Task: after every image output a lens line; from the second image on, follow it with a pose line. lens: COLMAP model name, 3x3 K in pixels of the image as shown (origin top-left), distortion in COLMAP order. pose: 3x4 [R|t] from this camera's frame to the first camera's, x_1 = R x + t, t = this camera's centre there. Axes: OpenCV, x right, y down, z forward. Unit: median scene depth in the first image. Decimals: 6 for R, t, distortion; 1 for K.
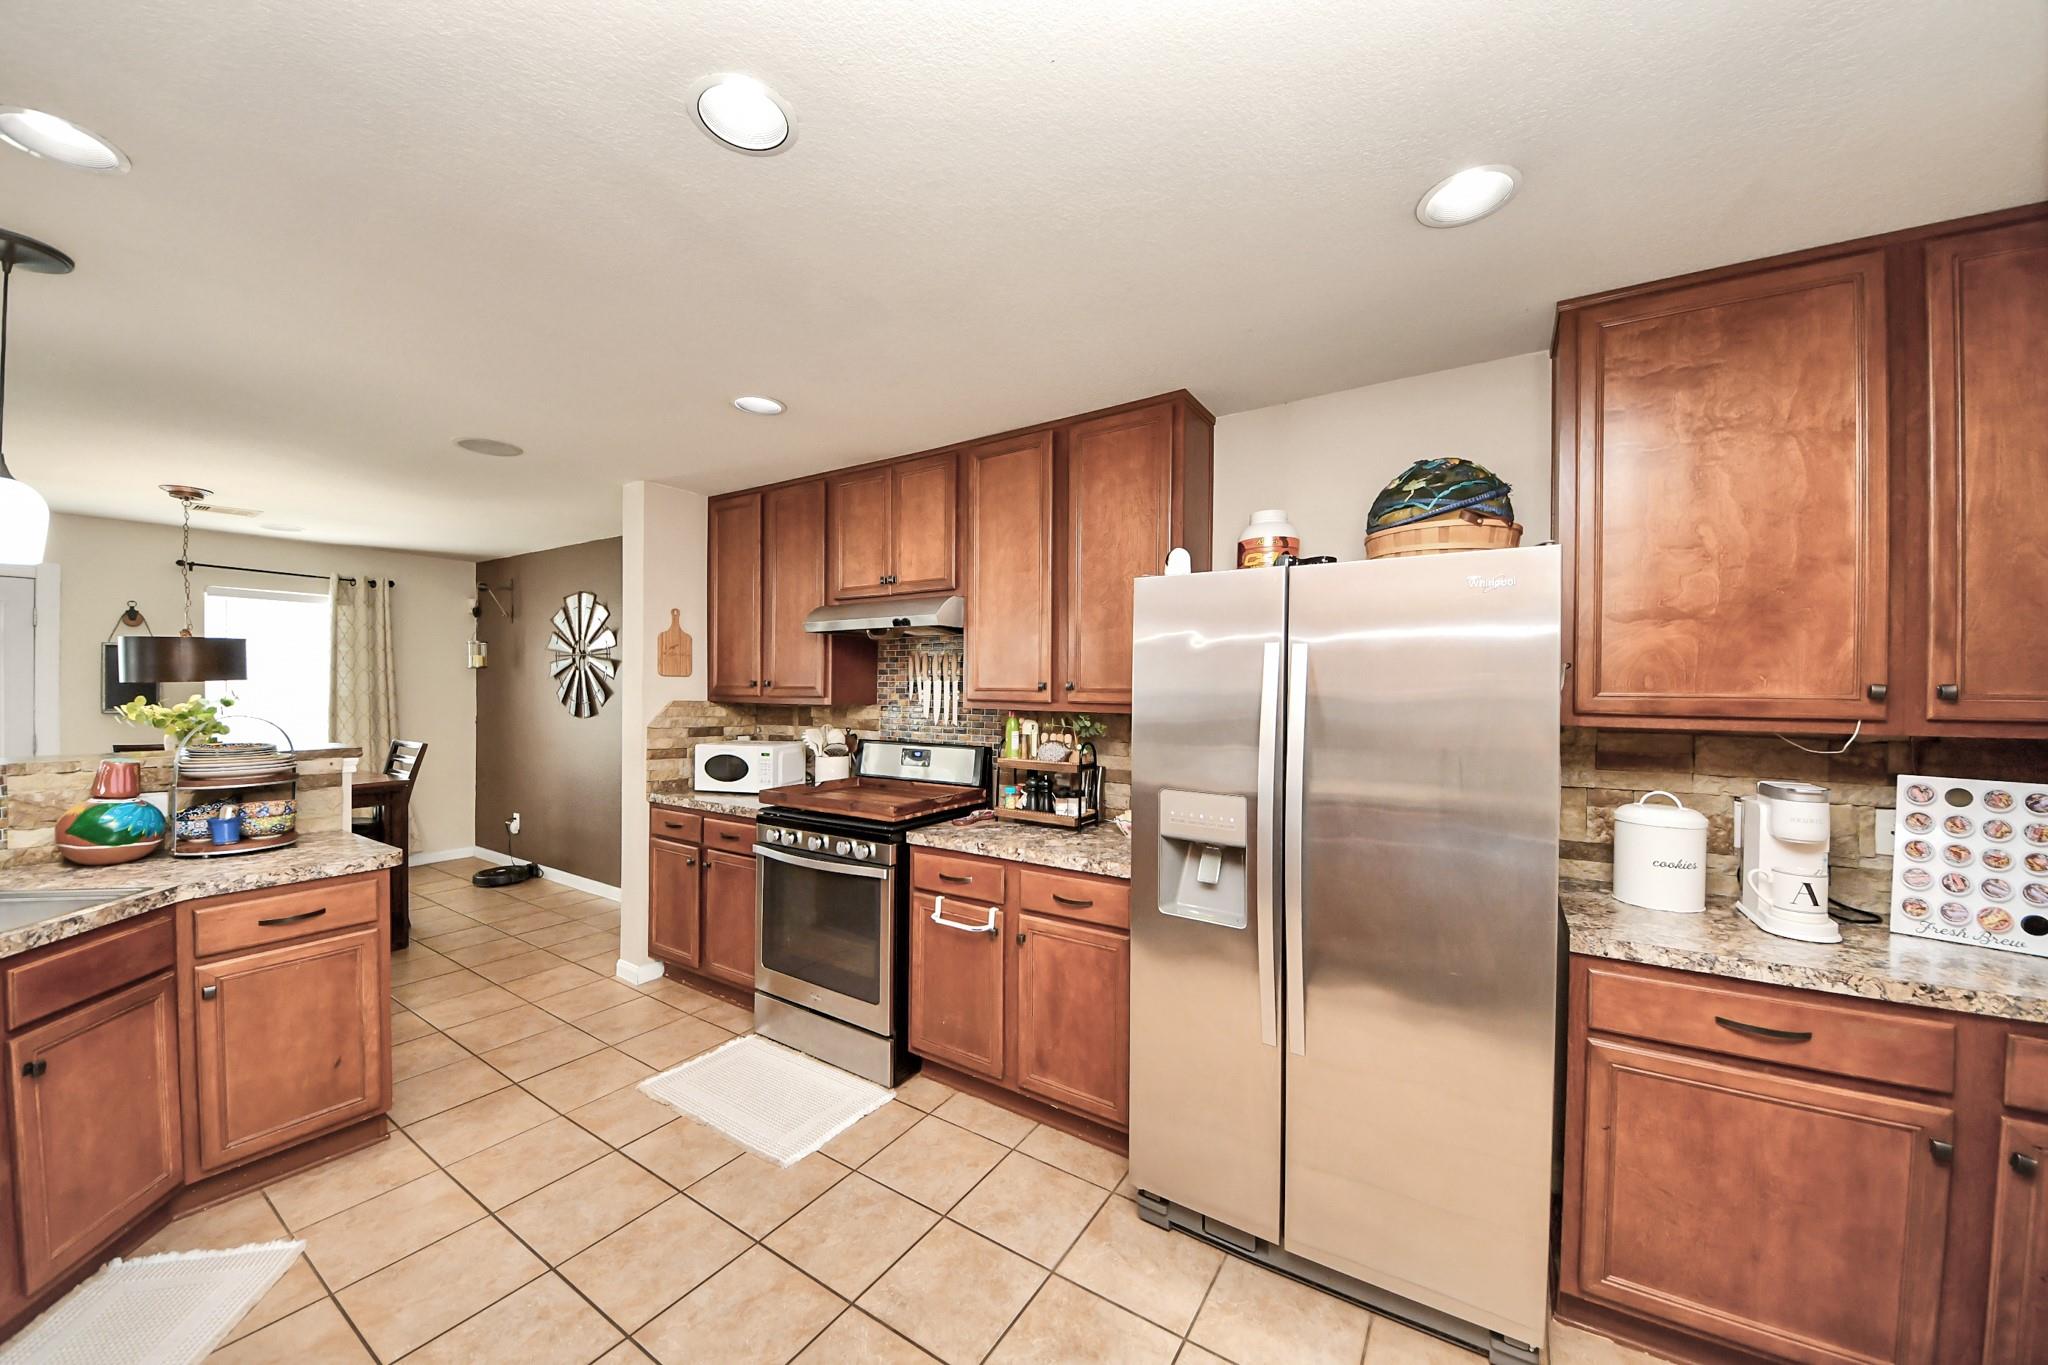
lens RADIAL K [[725.8, 0, 1020.7], [0, 725.8, 690.8], [0, 0, 1]] dist [0.002892, -0.005967]
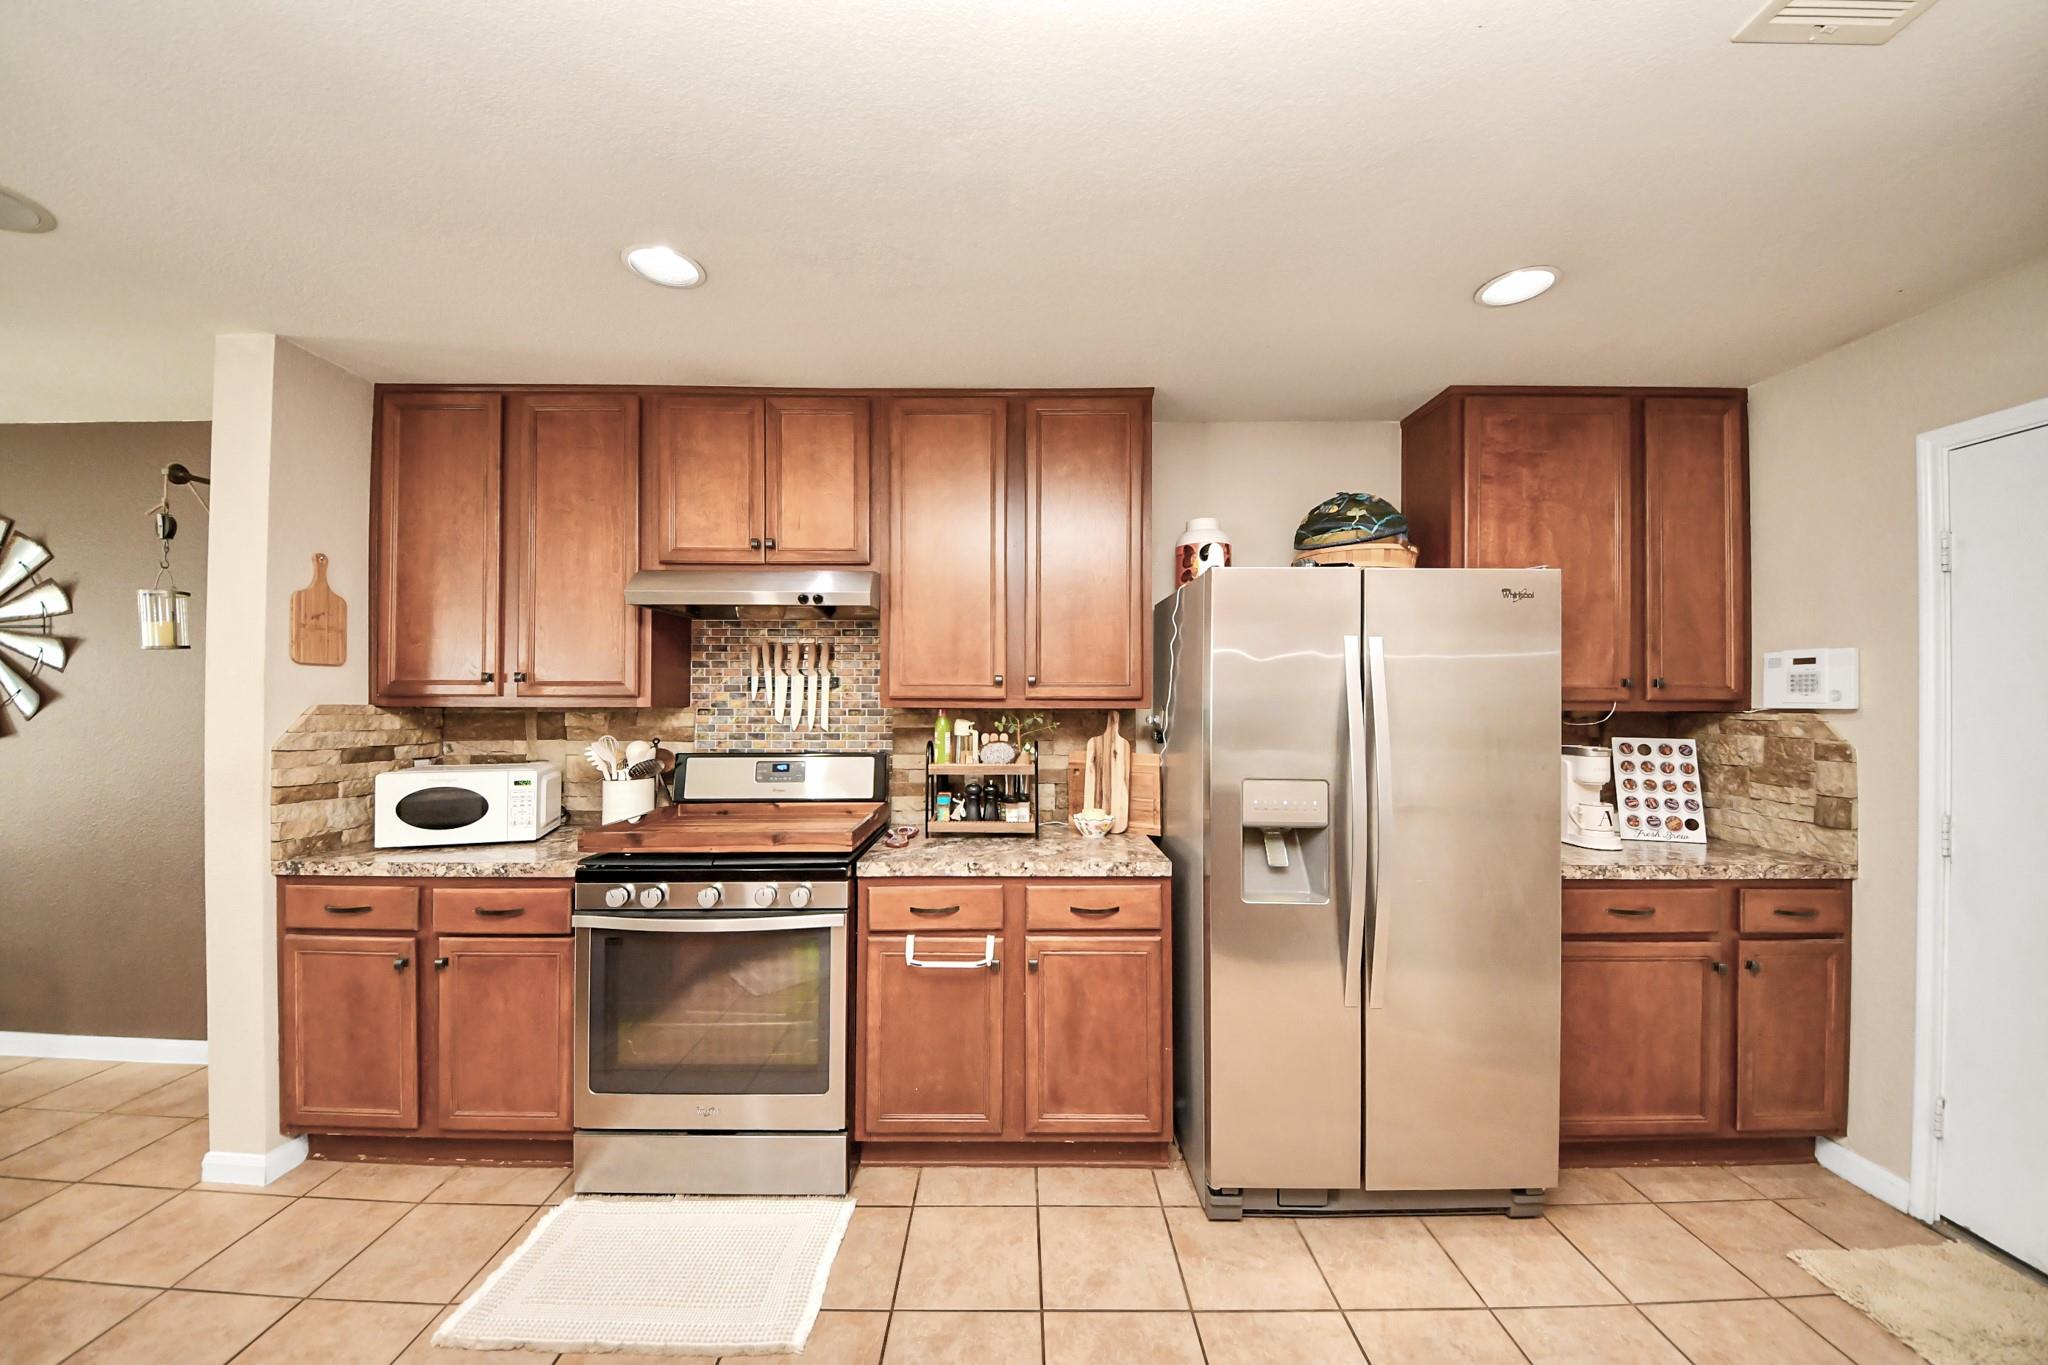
lens RADIAL K [[725.8, 0, 1031.8], [0, 725.8, 693.9], [0, 0, 1]] dist [0.002892, -0.005967]
pose [[0.838955, -0.002351, 0.544196, -0.430600], [0.005138, 0.999980, -0.003602, 0.013694], [-0.544177, 0.005818, 0.838950, 0.230351]]
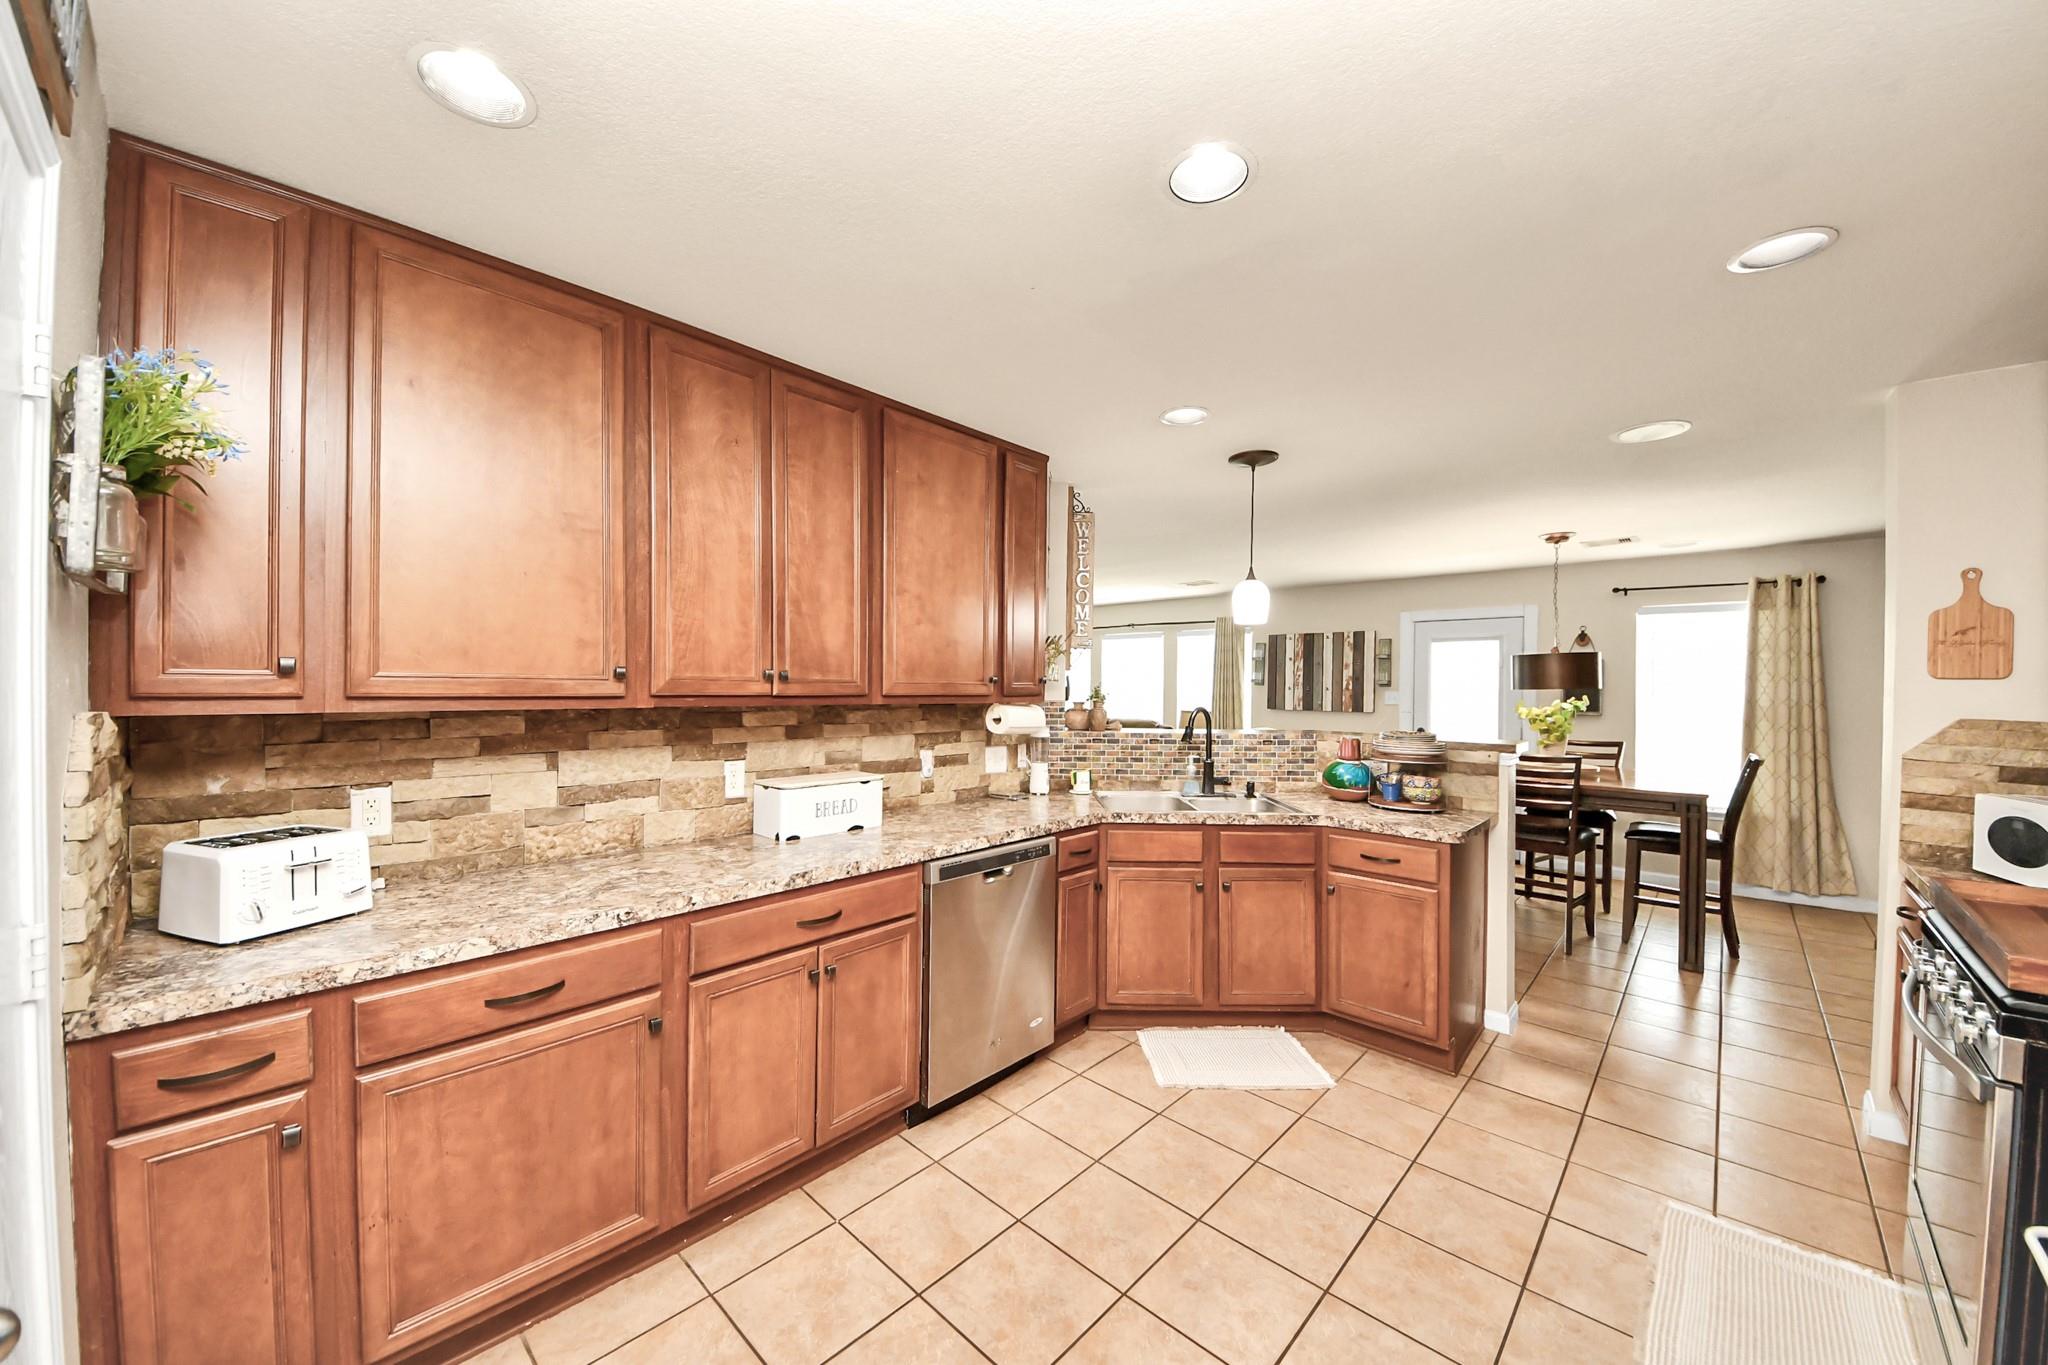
lens RADIAL K [[725.8, 0, 993.8], [0, 725.8, 682.9], [0, 0, 1]] dist [0.002892, -0.005967]
pose [[-0.177349, -0.009209, -0.984105, 0.374011], [-0.019737, 0.999788, -0.005799, 0.003958], [0.983950, 0.018394, -0.177494, 0.418605]]
